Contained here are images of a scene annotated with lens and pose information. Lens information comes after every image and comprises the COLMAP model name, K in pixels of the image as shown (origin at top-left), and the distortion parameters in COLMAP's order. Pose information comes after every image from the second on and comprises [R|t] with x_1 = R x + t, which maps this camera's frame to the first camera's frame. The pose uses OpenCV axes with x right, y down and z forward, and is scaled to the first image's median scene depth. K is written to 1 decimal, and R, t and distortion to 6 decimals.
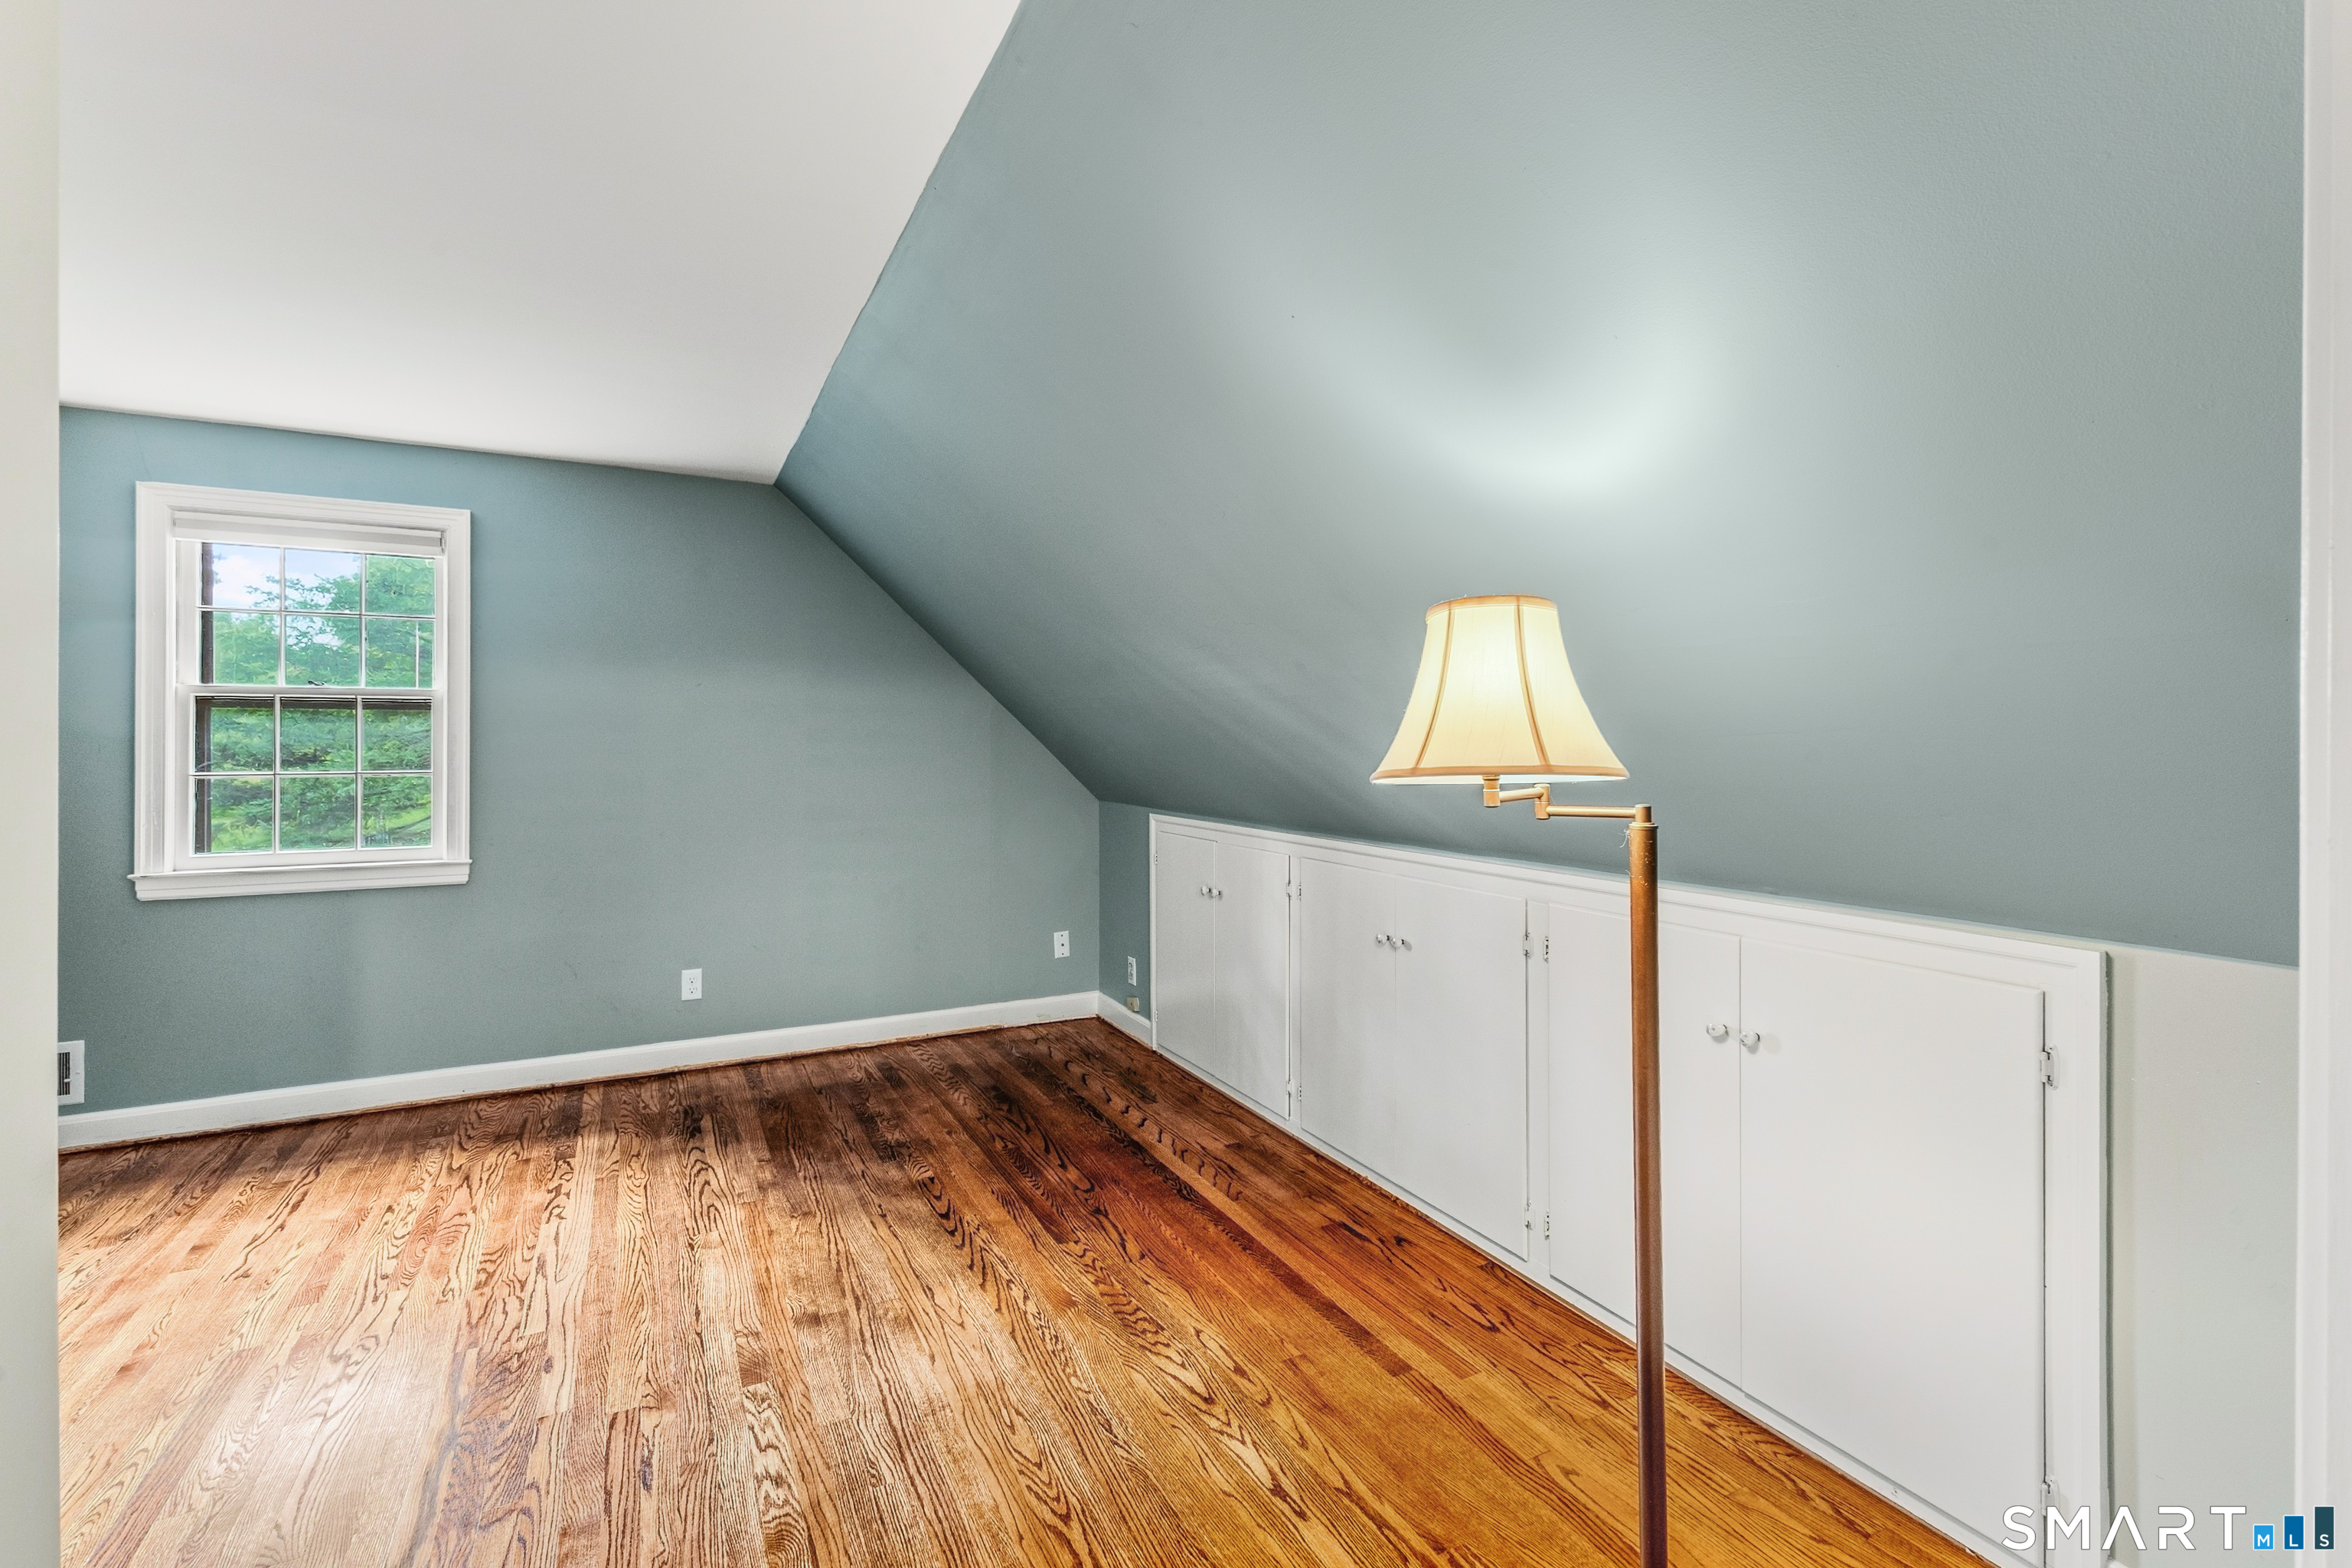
lens RADIAL K [[1067.8, 0, 1225.6], [0, 1067.8, 731.2], [0, 0, 1]] dist [0.011151, -0.002858]
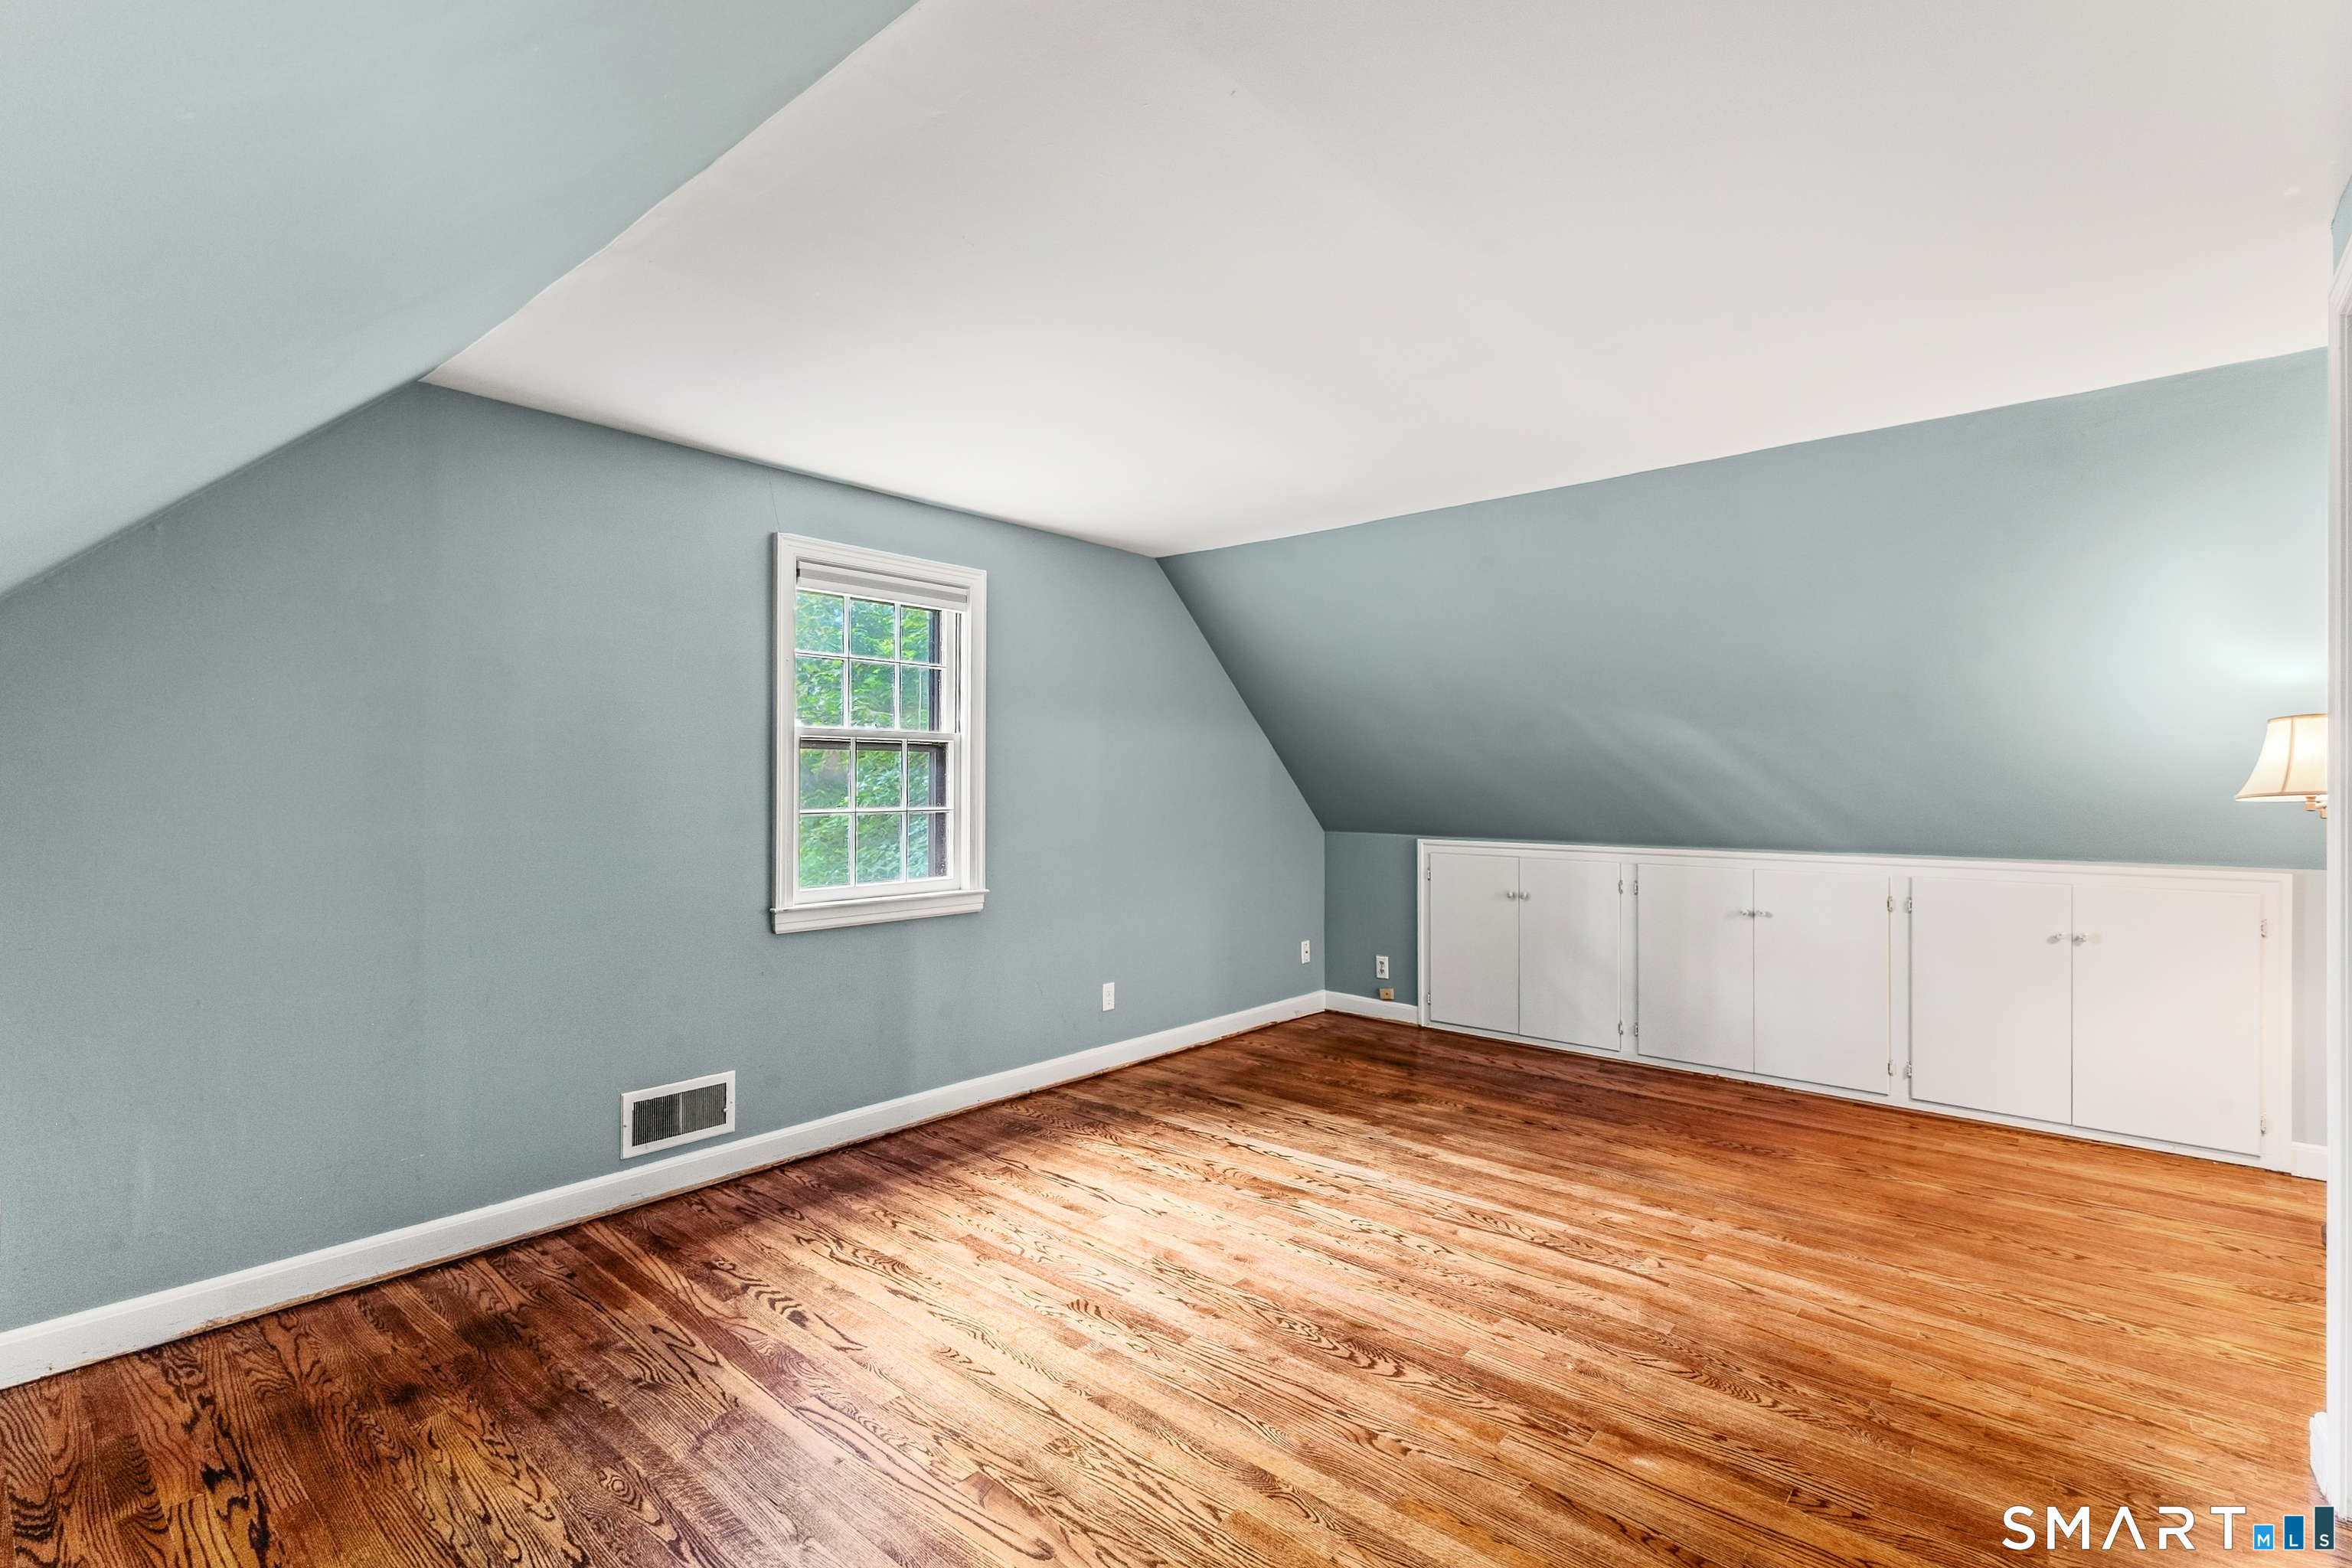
lens RADIAL K [[1067.8, 0, 1270.5], [0, 1067.8, 779.7], [0, 0, 1]] dist [0.011151, -0.002858]
pose [[0.927893, 0.001512, 0.372843, -0.915368], [-0.004015, 0.999974, 0.005938, 0.000057], [-0.372825, -0.007007, 0.927875, -0.134106]]
